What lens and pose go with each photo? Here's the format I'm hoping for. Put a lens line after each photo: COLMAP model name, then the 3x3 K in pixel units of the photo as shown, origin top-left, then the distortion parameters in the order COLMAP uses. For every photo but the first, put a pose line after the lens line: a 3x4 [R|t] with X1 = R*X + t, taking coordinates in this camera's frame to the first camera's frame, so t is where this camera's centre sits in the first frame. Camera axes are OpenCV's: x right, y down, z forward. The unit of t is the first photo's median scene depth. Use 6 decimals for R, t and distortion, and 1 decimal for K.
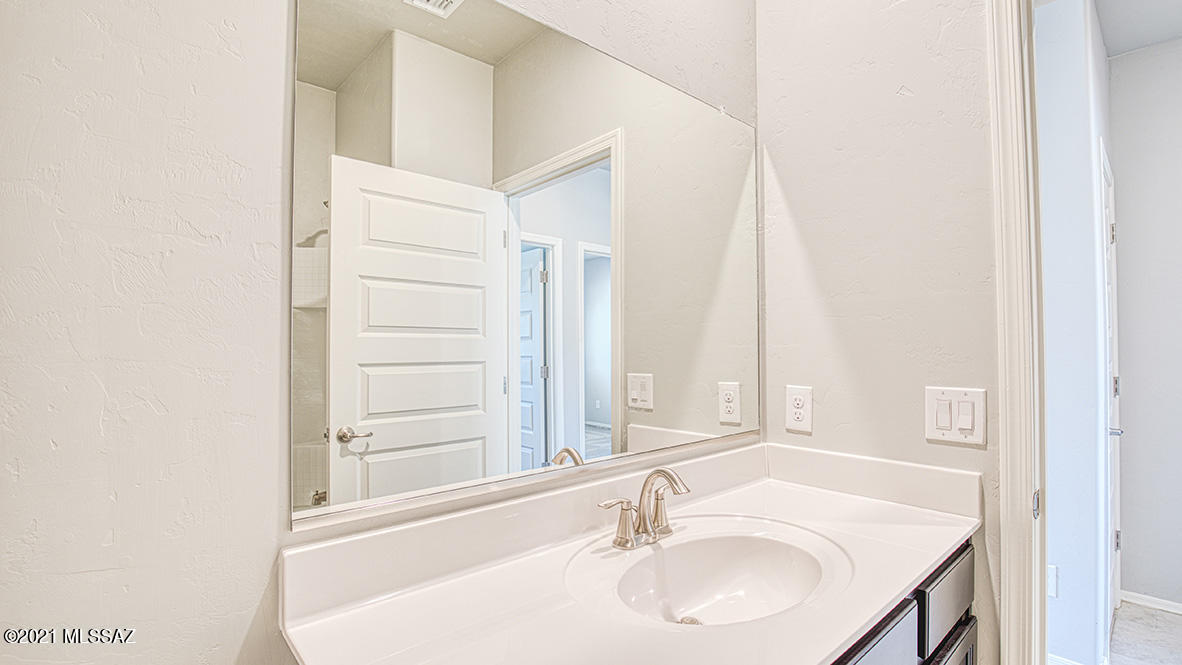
lens RADIAL K [[537.9, 0, 588.0], [0, 537.9, 331.5], [0, 0, 1]] dist [-0.037451, 0.006880]
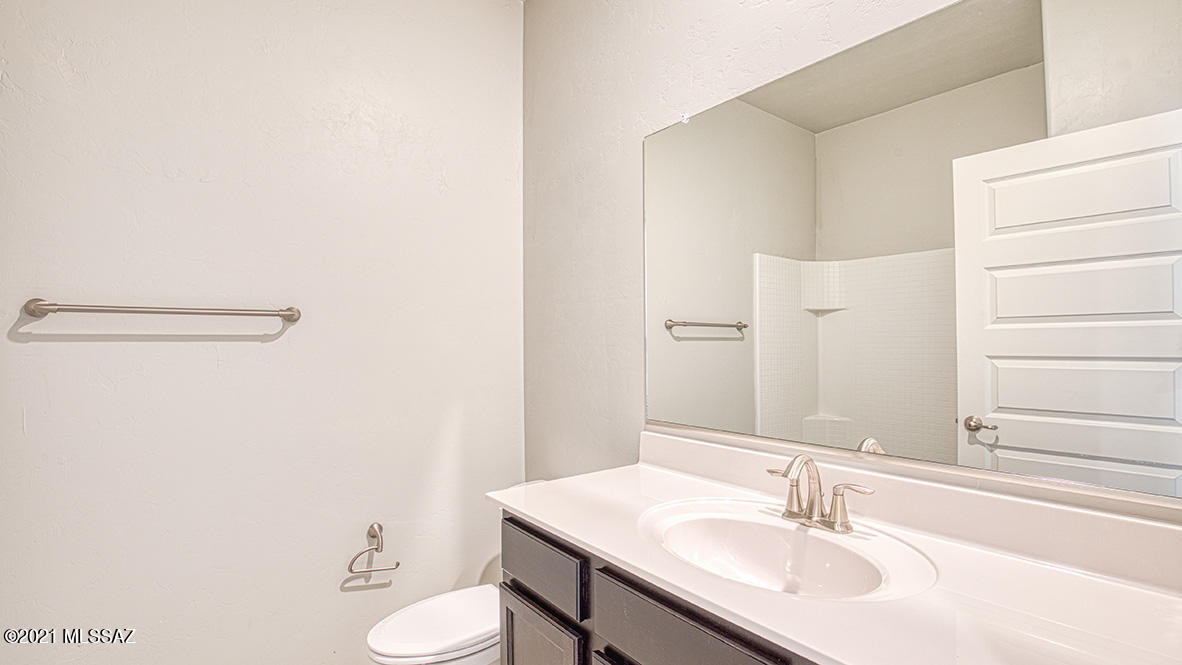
lens RADIAL K [[537.9, 0, 600.1], [0, 537.9, 341.6], [0, 0, 1]] dist [-0.037451, 0.006880]
pose [[-0.077101, -0.002438, -0.997020, 0.618492], [0.040012, 0.999184, -0.005537, 0.009899], [0.996220, -0.040319, -0.076941, 0.352500]]
